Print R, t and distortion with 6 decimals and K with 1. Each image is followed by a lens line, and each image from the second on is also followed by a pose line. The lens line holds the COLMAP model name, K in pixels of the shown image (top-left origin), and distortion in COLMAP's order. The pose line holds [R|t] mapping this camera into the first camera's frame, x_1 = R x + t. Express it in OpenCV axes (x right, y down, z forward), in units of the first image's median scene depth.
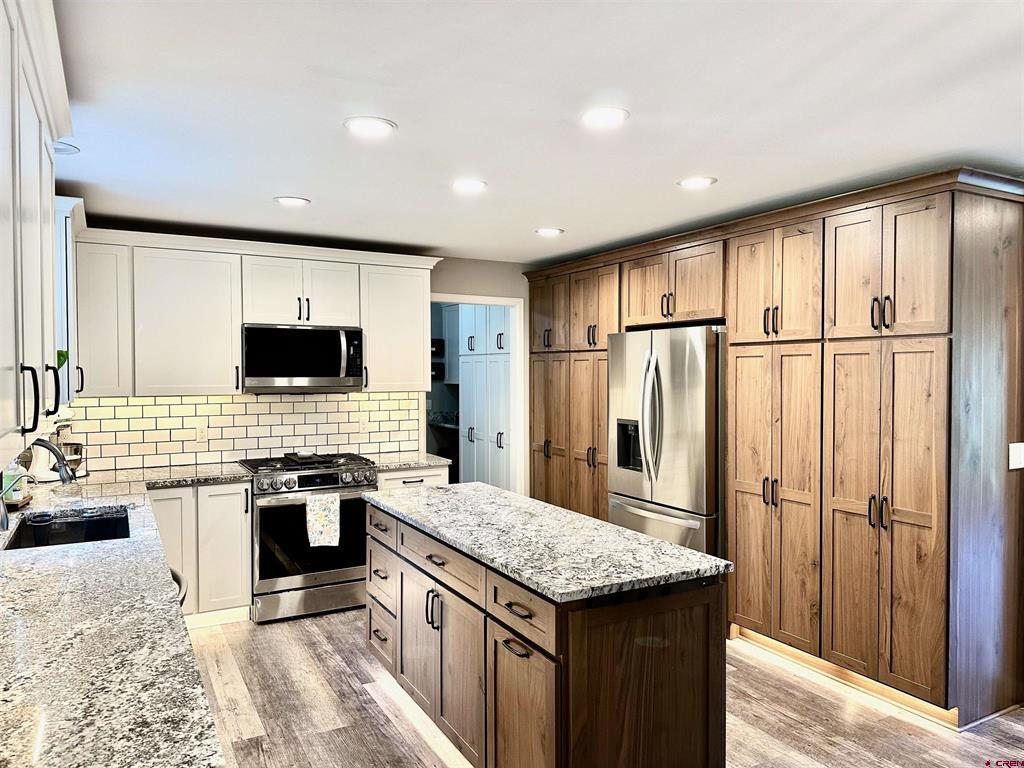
lens RADIAL K [[713.4, 0, 512.0], [0, 713.4, 384.0], [0, 0, 1]] dist [0.099310, -0.128725]
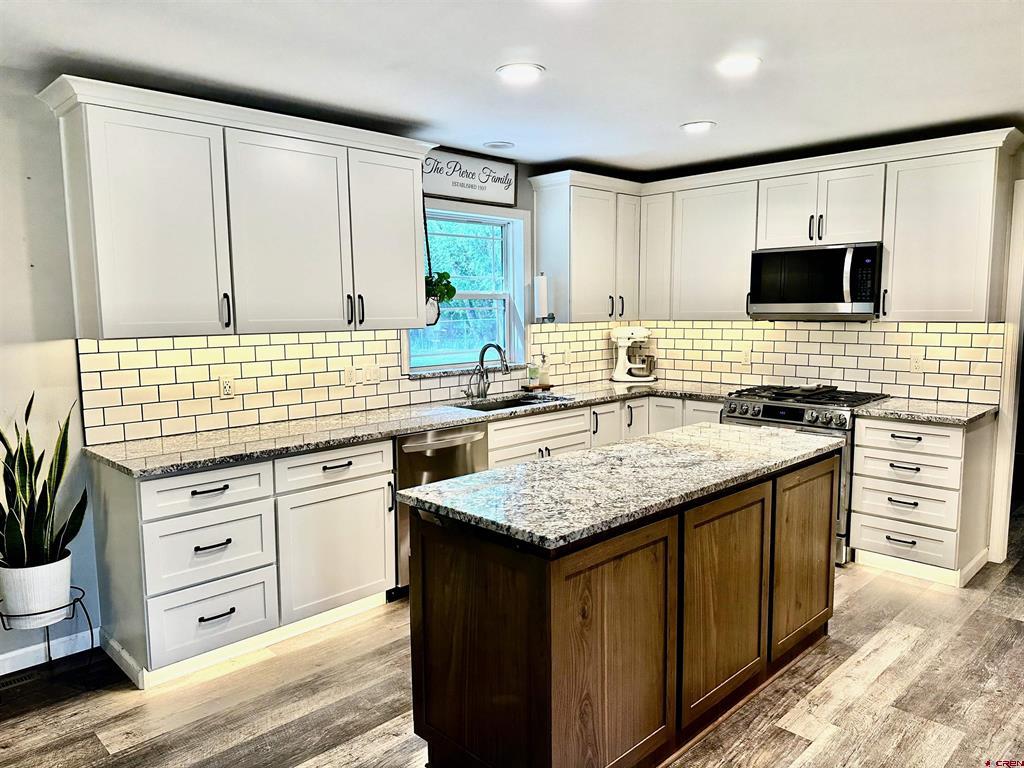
lens RADIAL K [[726.3, 0, 512.0], [0, 726.3, 384.0], [0, 0, 1]] dist [0.119331, -0.134506]
pose [[0.271276, 0.105515, -0.956701, 0.569648], [-0.011736, 0.994262, 0.106329, -0.002927], [0.962430, -0.017617, 0.270958, 0.406806]]
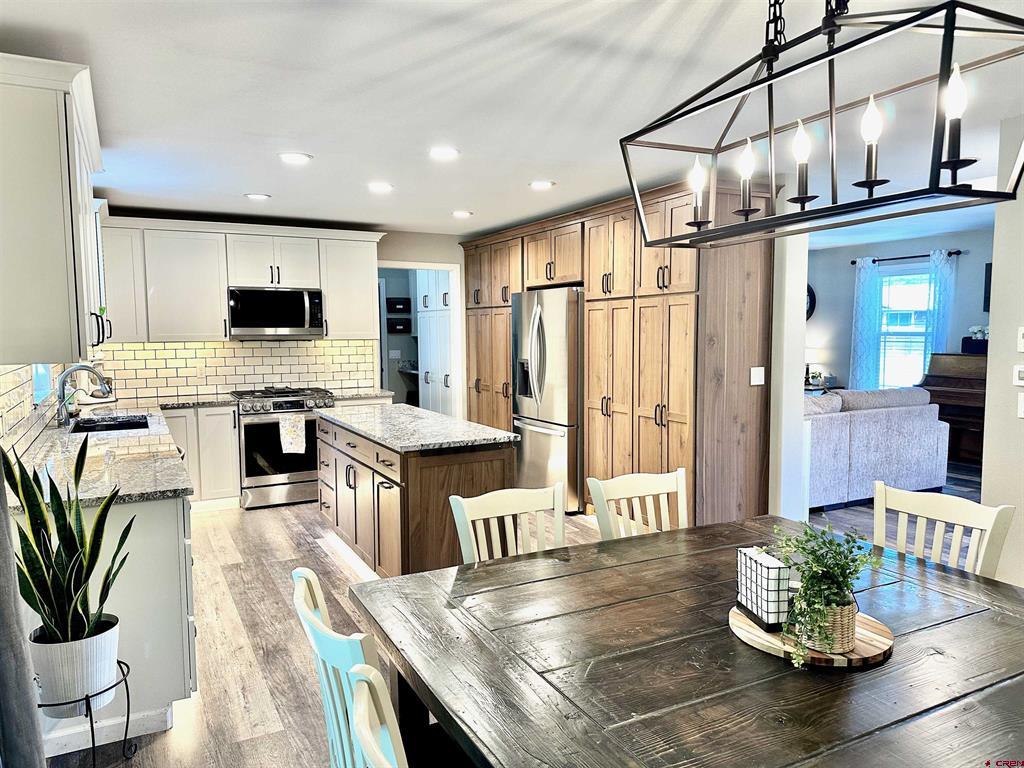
lens RADIAL K [[713.4, 0, 512.0], [0, 713.4, 384.0], [0, 0, 1]] dist [0.099310, -0.128725]
pose [[0.999850, -0.005625, -0.016379, 0.170866], [0.006560, 0.998317, 0.057615, 0.021303], [0.016027, -0.057714, 0.998205, -0.328794]]
